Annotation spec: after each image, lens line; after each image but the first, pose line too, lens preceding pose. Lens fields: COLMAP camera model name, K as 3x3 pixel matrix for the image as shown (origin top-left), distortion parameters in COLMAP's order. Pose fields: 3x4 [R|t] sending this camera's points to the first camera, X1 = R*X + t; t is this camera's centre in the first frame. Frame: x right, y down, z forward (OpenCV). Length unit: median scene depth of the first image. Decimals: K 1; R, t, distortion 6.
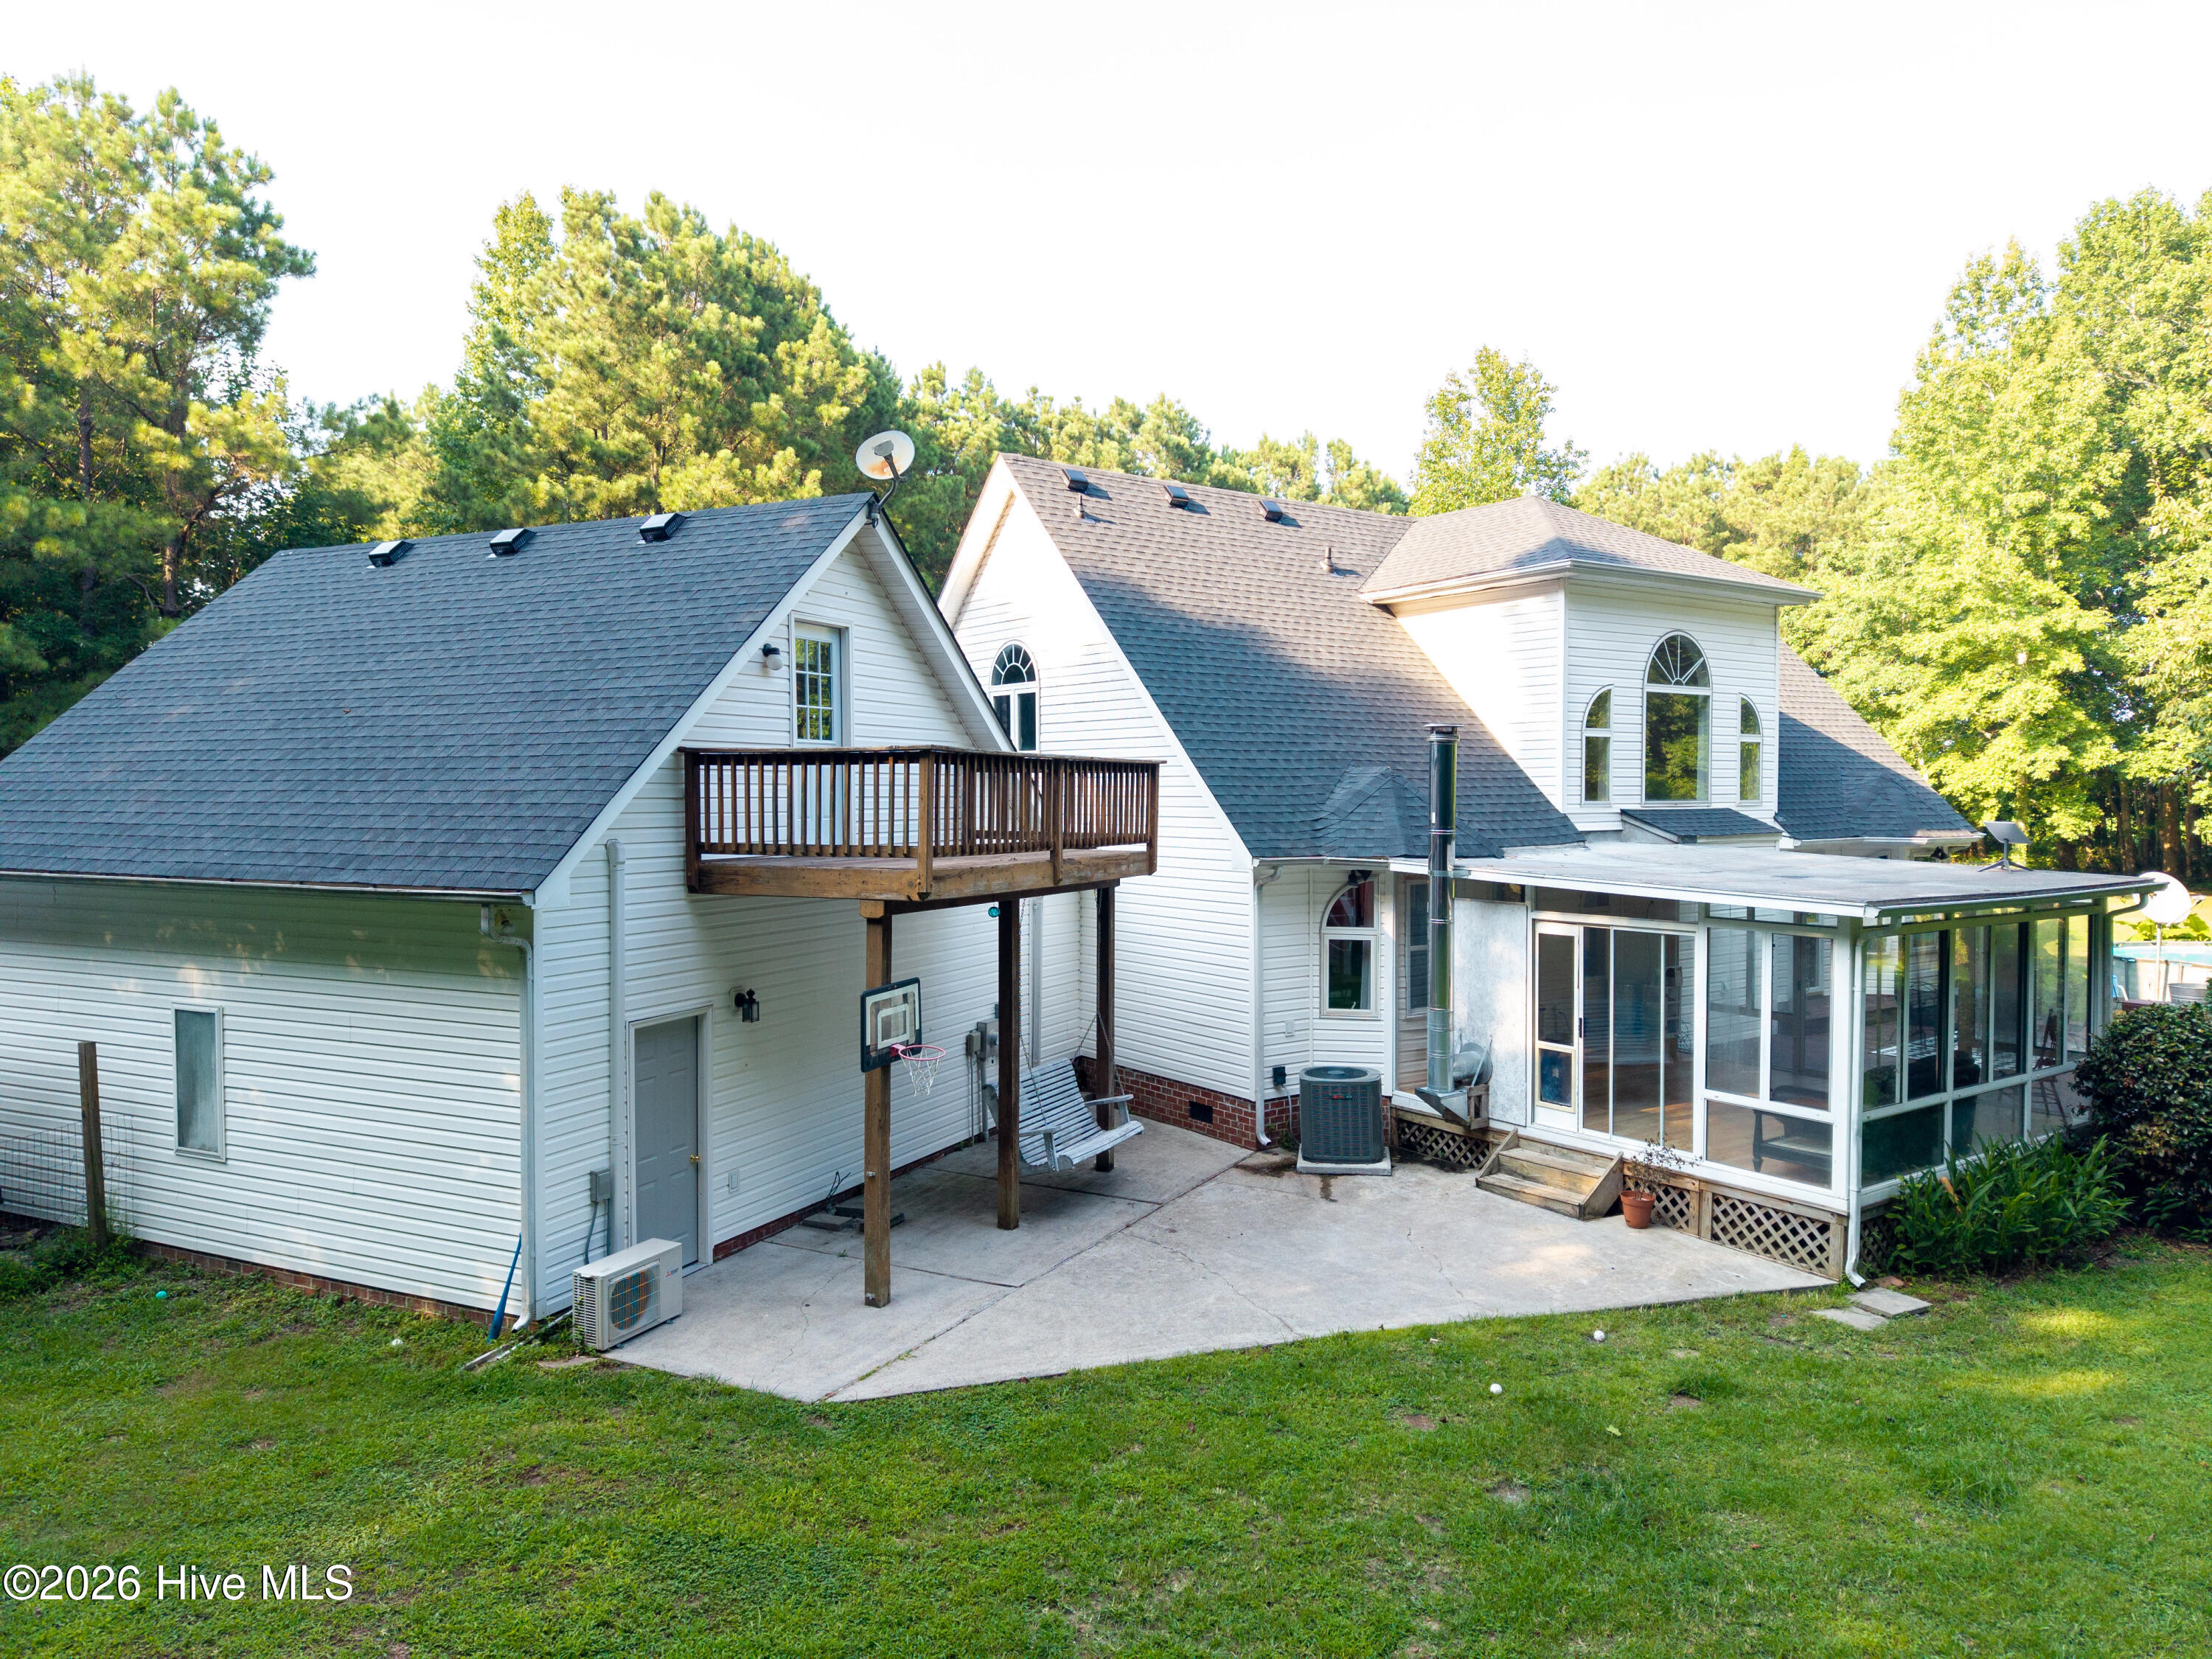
lens RADIAL K [[1479.6, 0, 1108.8], [0, 1479.6, 831.1], [0, 0, 1]] dist [0.025616, -0.024457]
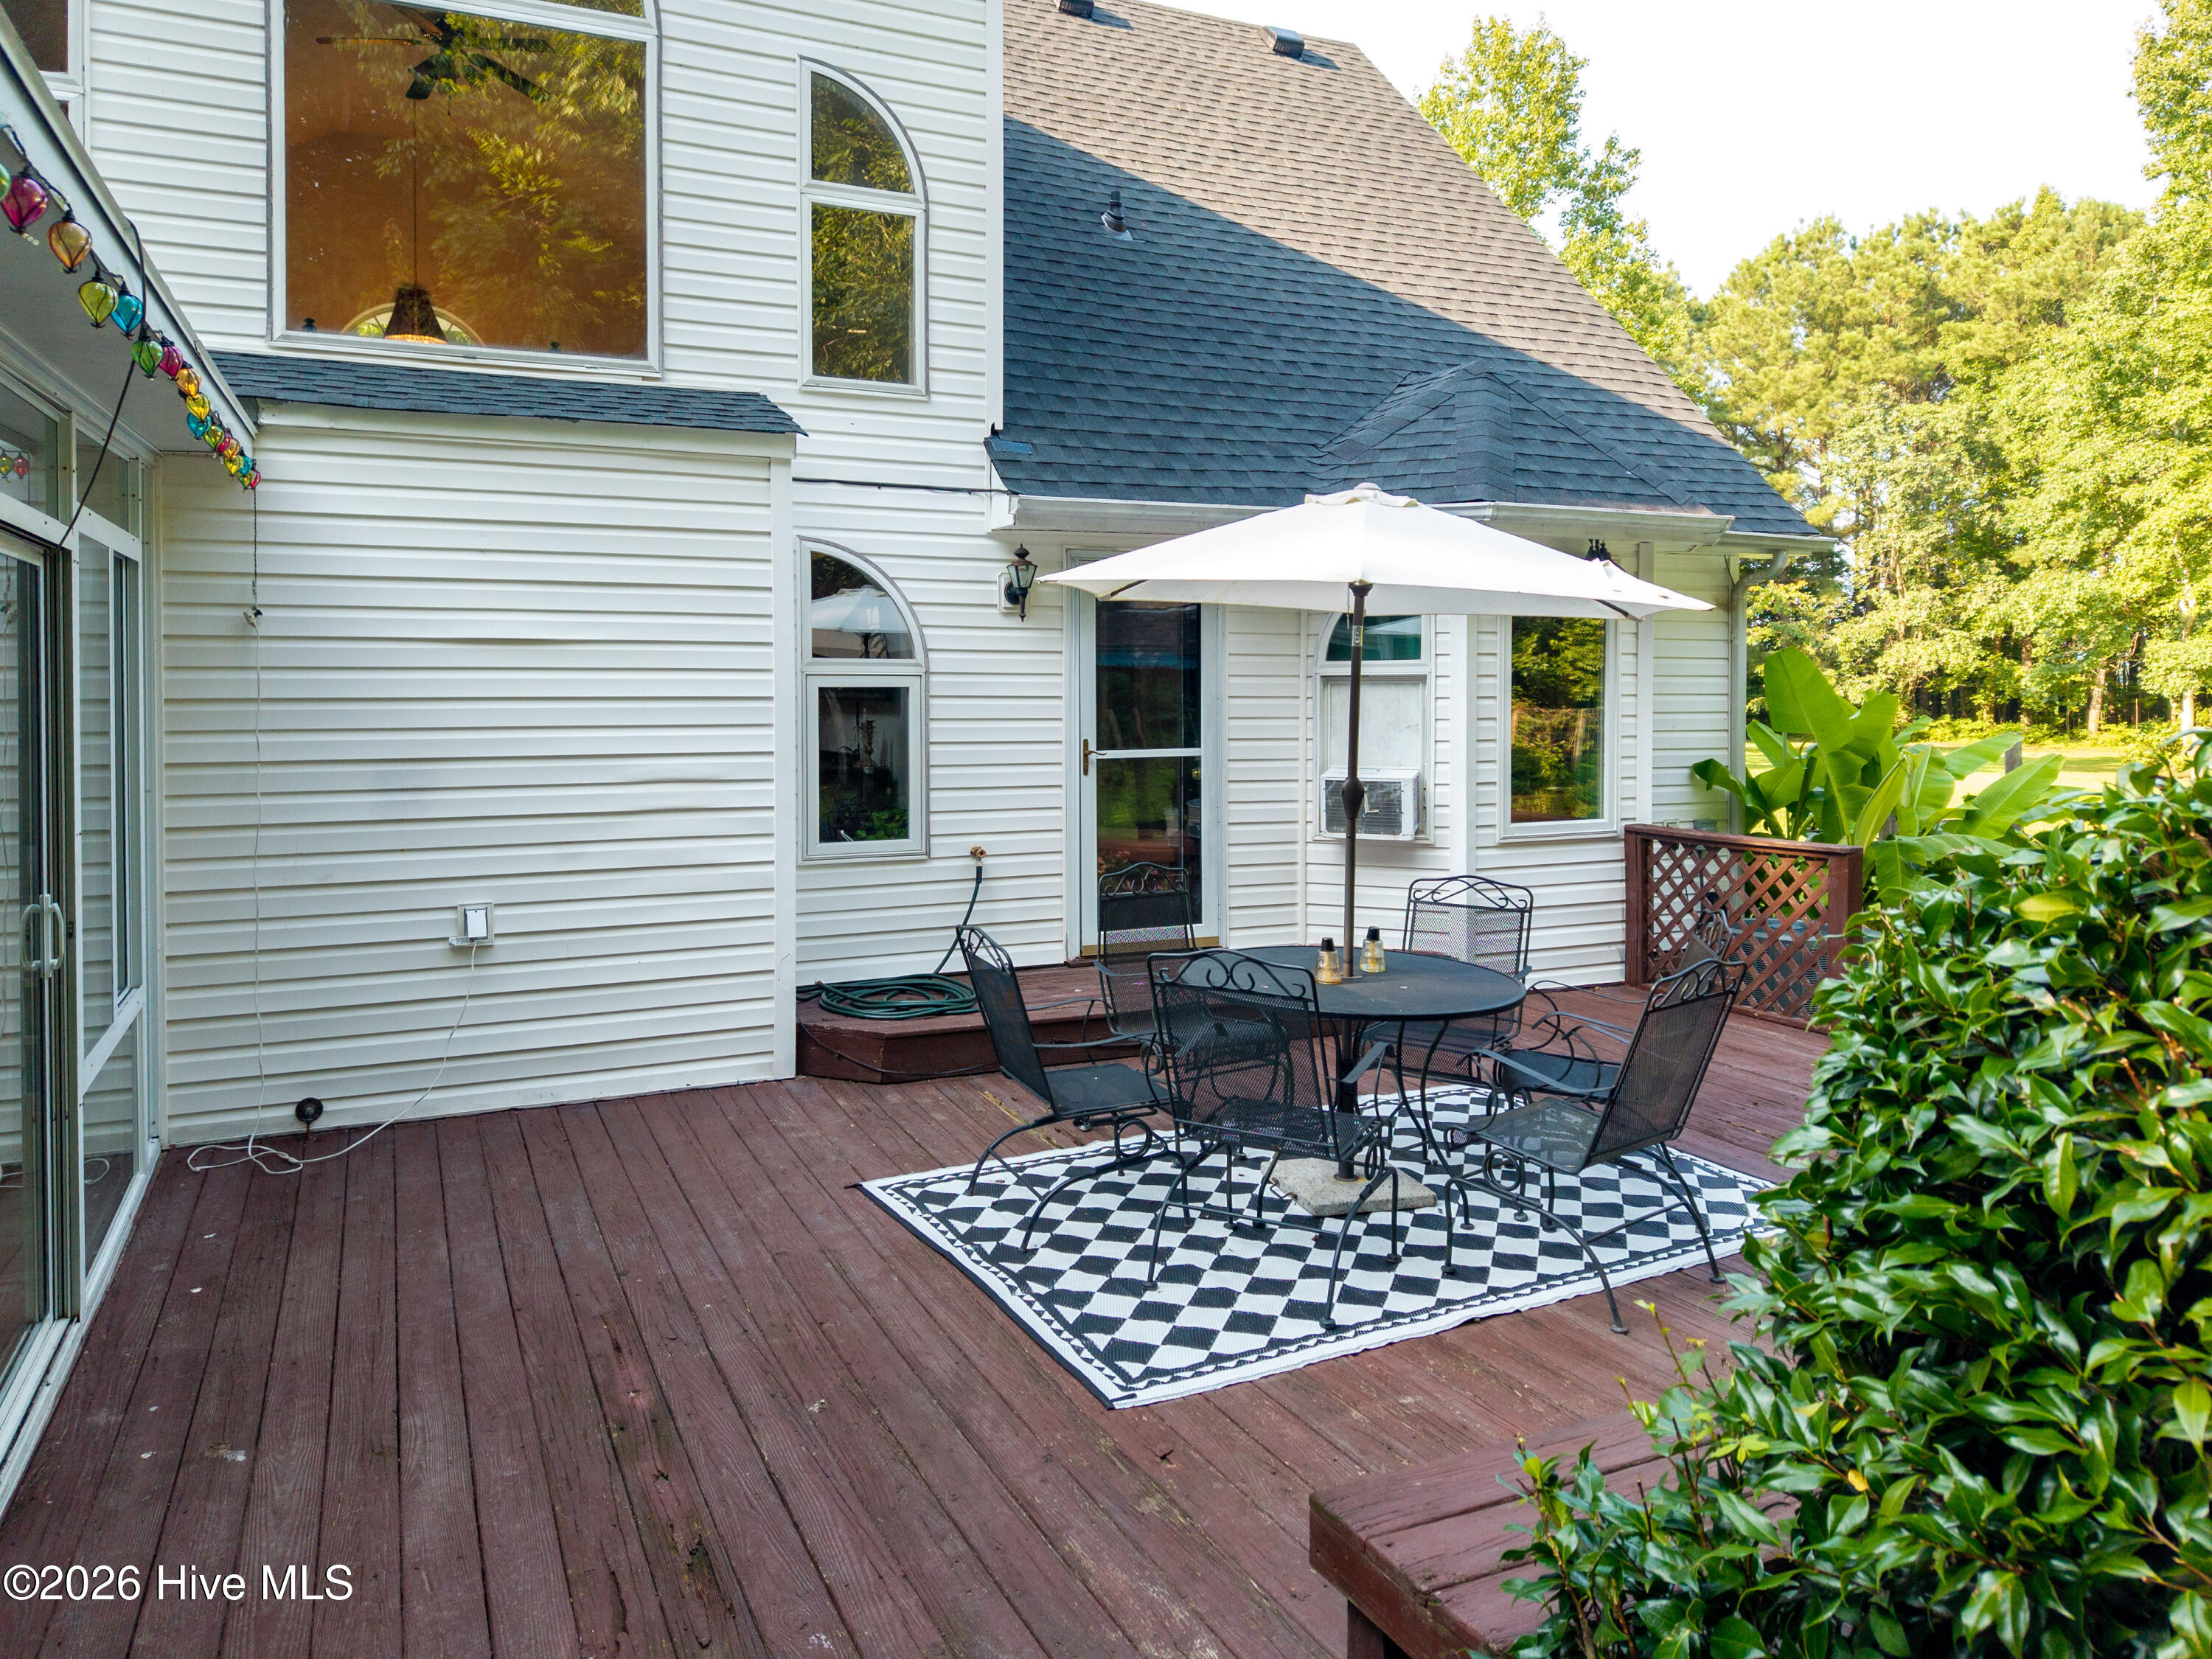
lens RADIAL K [[1495.2, 0, 1067.3], [0, 1495.2, 706.3], [0, 0, 1]] dist [0.028551, -0.027521]
pose [[0.979692, -0.001420, -0.200505, 0.571319], [-0.001729, 0.999878, -0.015533, 0.062999], [0.200502, 0.015564, 0.979570, 0.703669]]
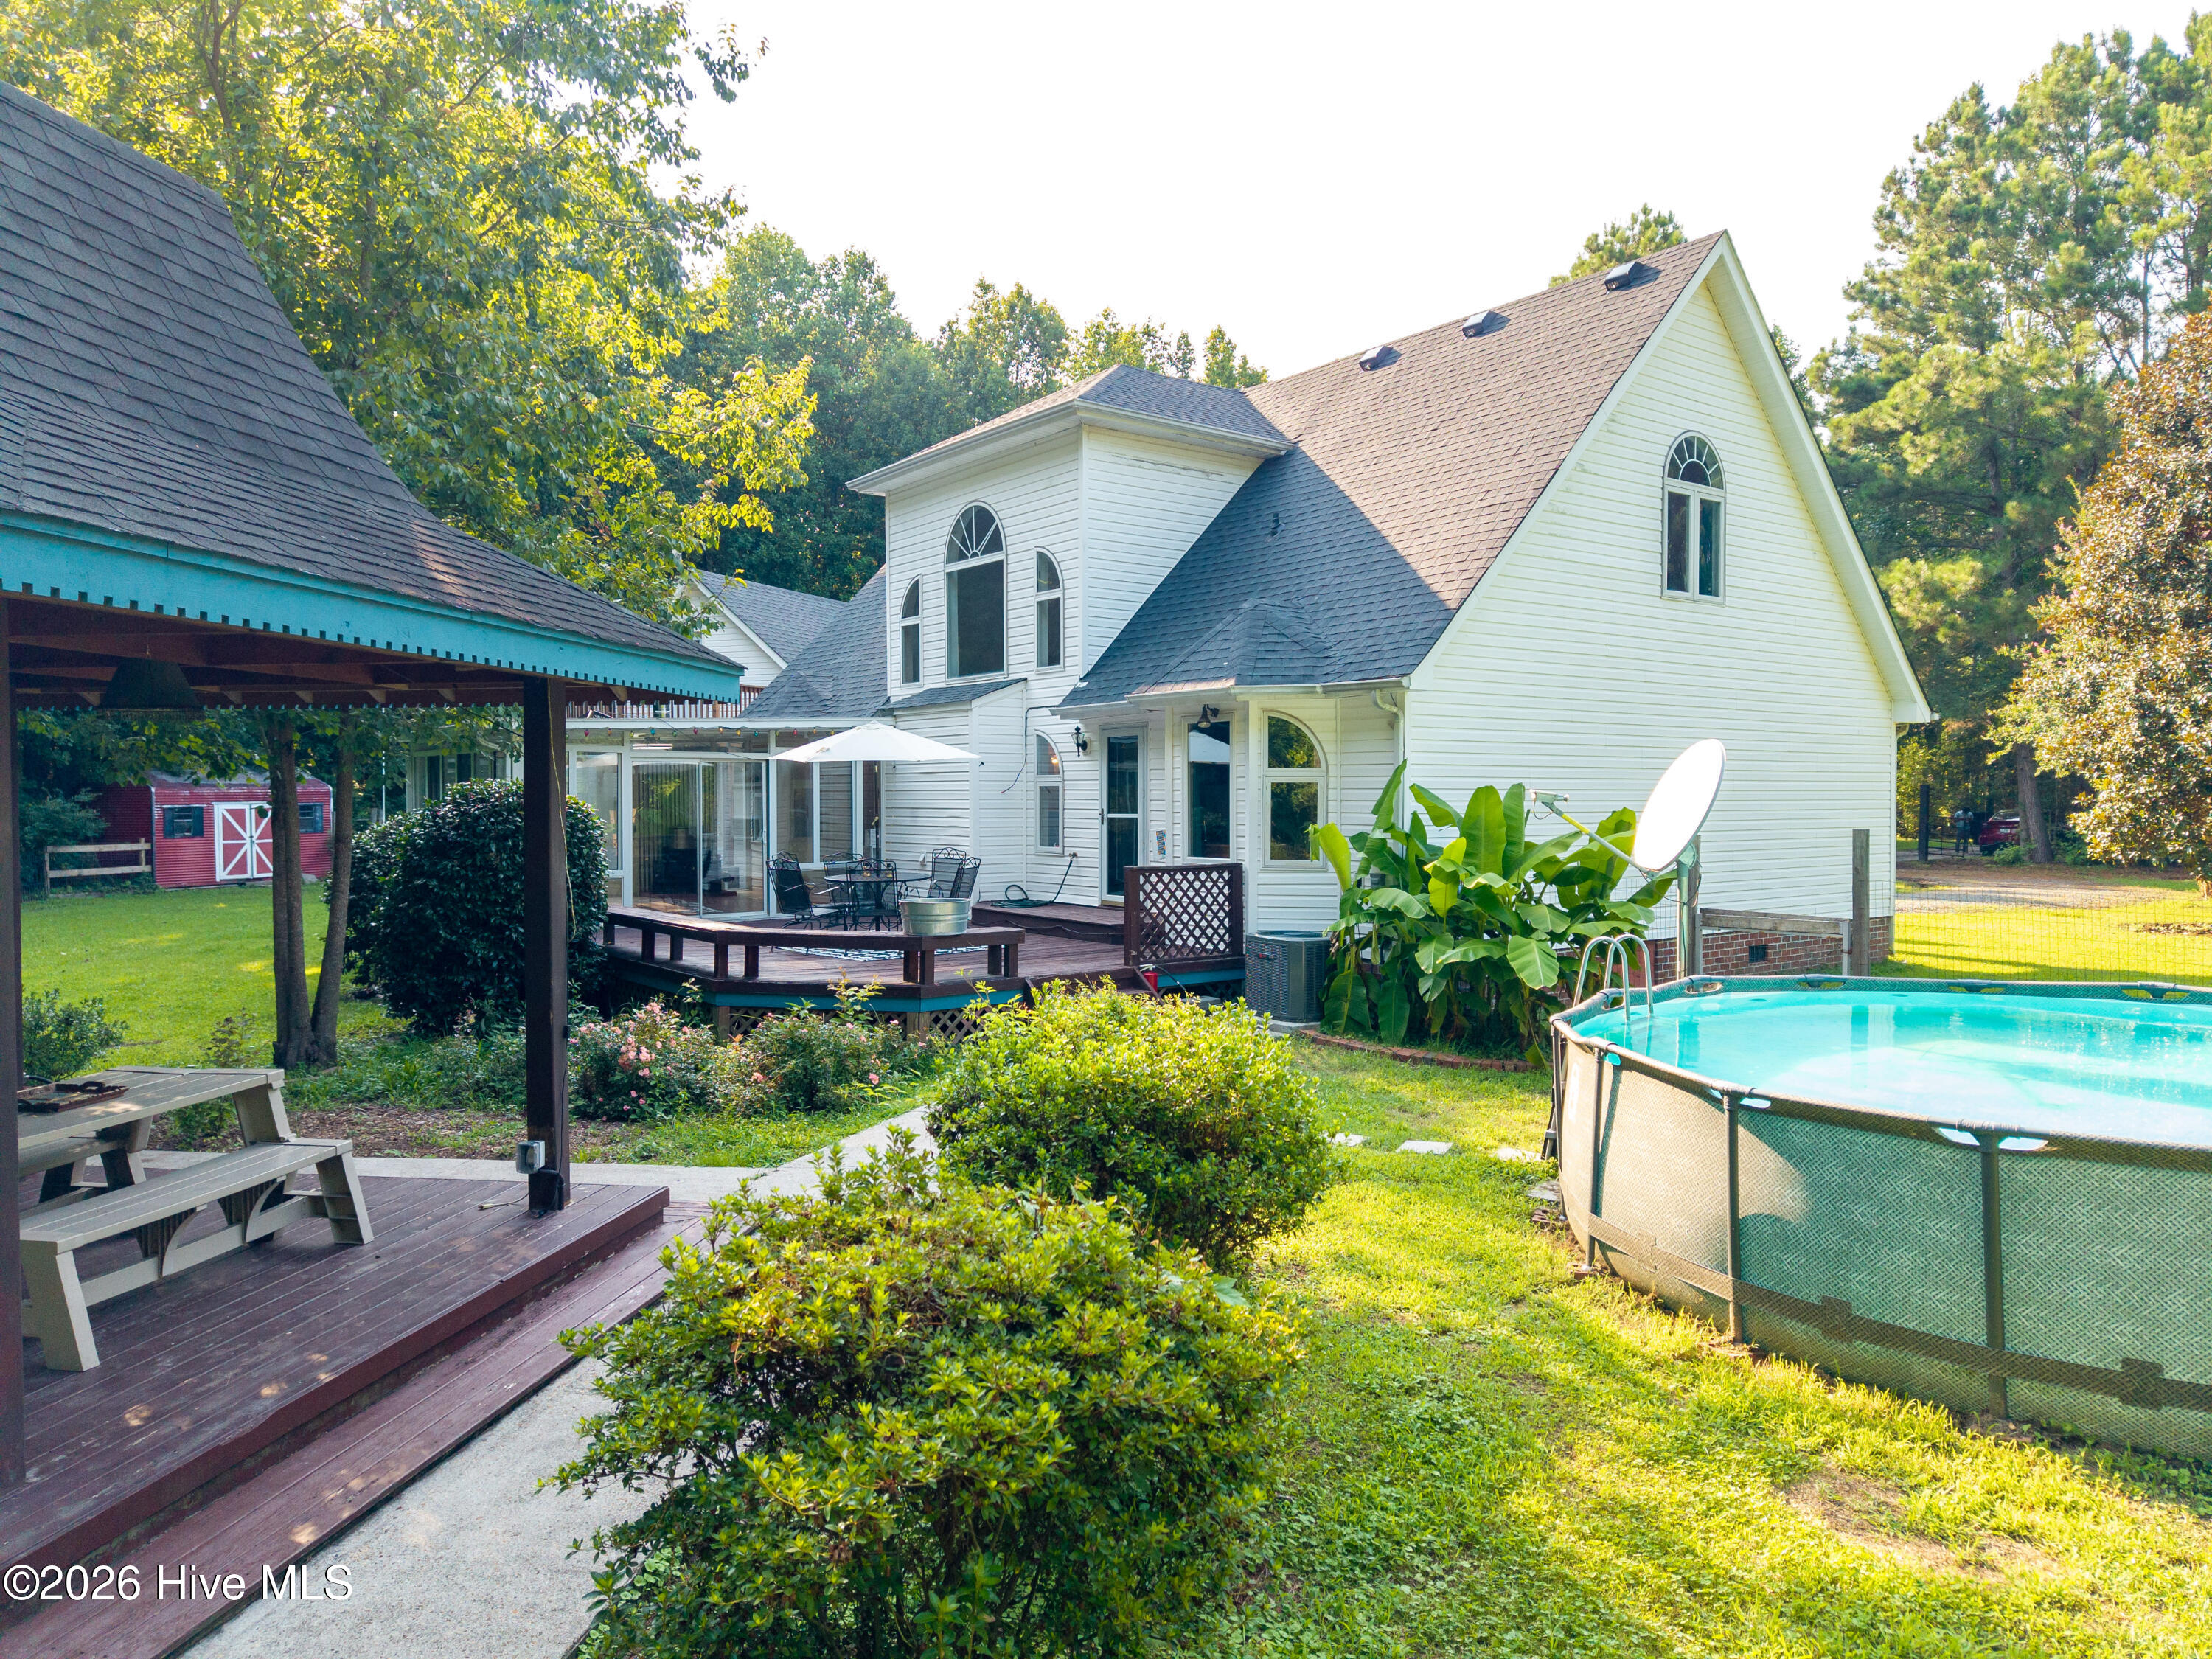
lens RADIAL K [[1479.6, 0, 1108.8], [0, 1479.6, 831.1], [0, 0, 1]] dist [0.025616, -0.024457]
pose [[0.016627, 0.025925, -0.999526, 1.366998], [-0.022739, 0.999415, 0.025544, 0.056441], [0.999603, 0.022304, 0.017207, 1.072052]]
